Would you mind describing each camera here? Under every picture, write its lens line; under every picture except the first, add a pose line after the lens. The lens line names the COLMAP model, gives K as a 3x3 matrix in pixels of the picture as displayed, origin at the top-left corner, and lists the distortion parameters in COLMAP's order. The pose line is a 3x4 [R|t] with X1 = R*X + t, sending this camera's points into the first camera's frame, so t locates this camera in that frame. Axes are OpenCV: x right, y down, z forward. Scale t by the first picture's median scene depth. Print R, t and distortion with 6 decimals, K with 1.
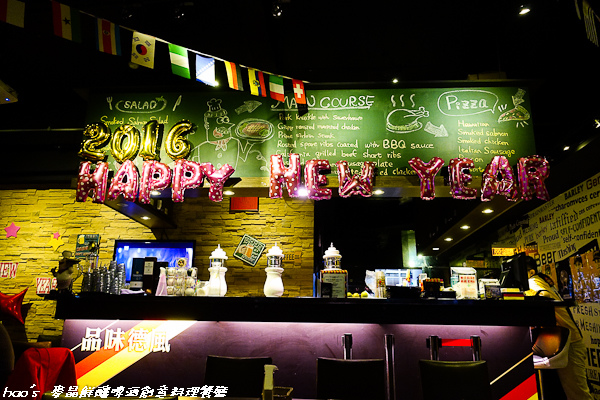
lens RADIAL K [[459.8, 0, 300.1], [0, 459.8, 198.9], [0, 0, 1]] dist [-0.000421, 0.014927]
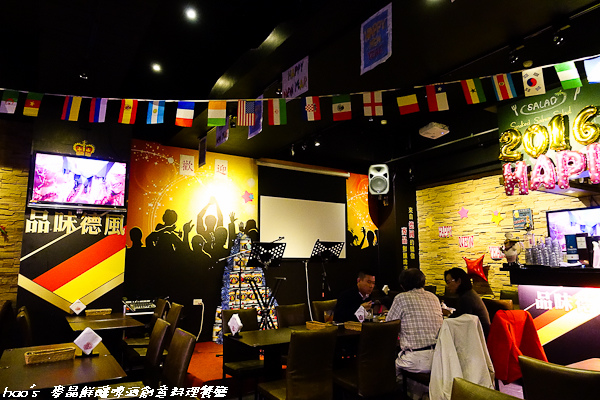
lens RADIAL K [[411.7, 0, 298.9], [0, 411.7, 198.7], [0, 0, 1]] dist [0.000898, -0.002849]
pose [[0.589543, -0.142602, -0.795049, 0.087876], [0.221417, 0.975120, -0.010715, -0.101111], [0.776797, -0.169721, 0.606450, -0.154914]]
